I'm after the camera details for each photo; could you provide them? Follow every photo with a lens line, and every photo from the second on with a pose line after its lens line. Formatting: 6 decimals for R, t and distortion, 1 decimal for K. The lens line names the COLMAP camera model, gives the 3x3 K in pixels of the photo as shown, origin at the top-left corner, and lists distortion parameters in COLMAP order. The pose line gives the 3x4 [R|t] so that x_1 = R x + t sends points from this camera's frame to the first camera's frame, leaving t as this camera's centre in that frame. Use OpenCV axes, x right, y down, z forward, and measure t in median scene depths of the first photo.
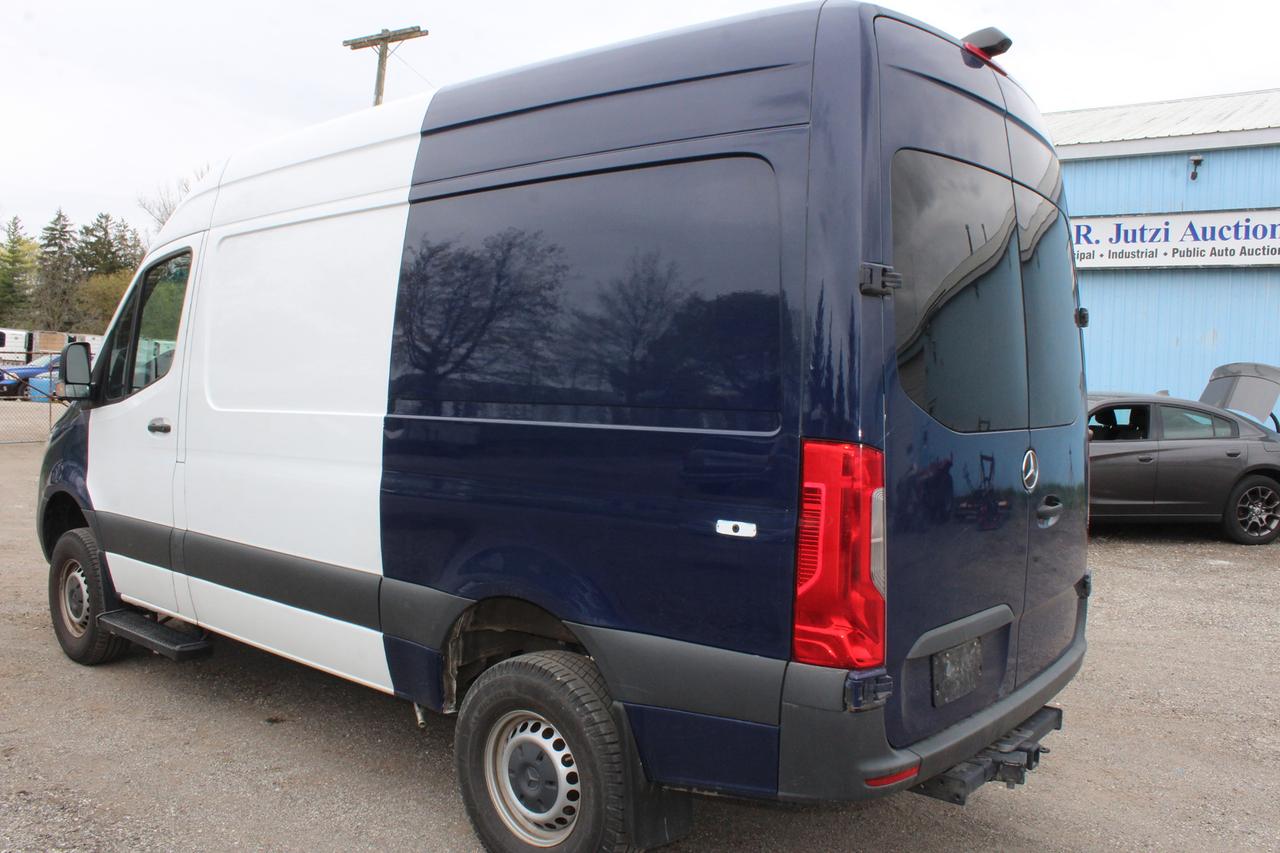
lens RADIAL K [[1053.7, 0, 640.0], [0, 1053.7, 426.5], [0, 0, 1]] dist [-0.148997, -0.003062]
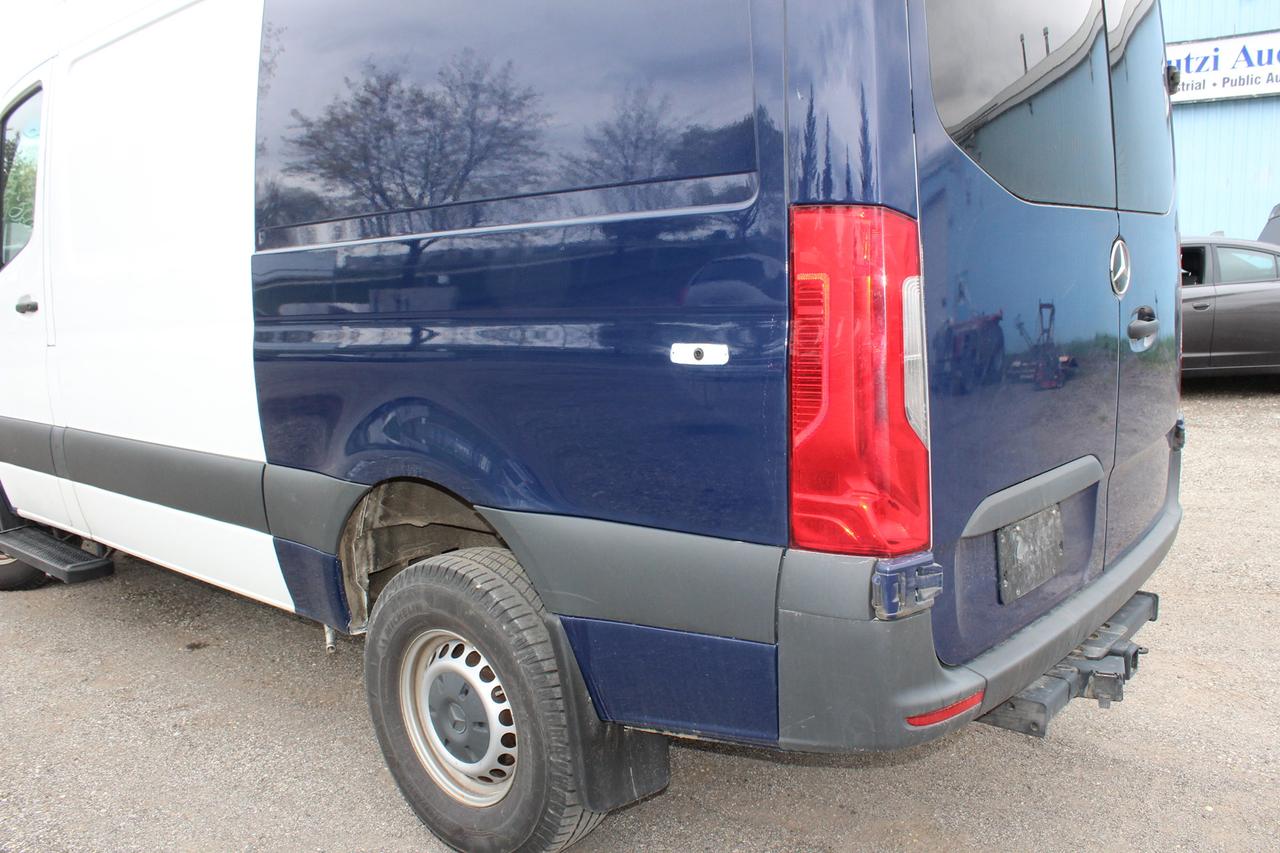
lens RADIAL K [[1063.1, 0, 642.1], [0, 1063.1, 453.5], [0, 0, 1]] dist [-0.232706, 0.114250]
pose [[0.998154, -0.052038, -0.031310, 0.063142], [0.055667, 0.990064, 0.129132, 0.061197], [0.024279, -0.130637, 0.991133, 0.284014]]
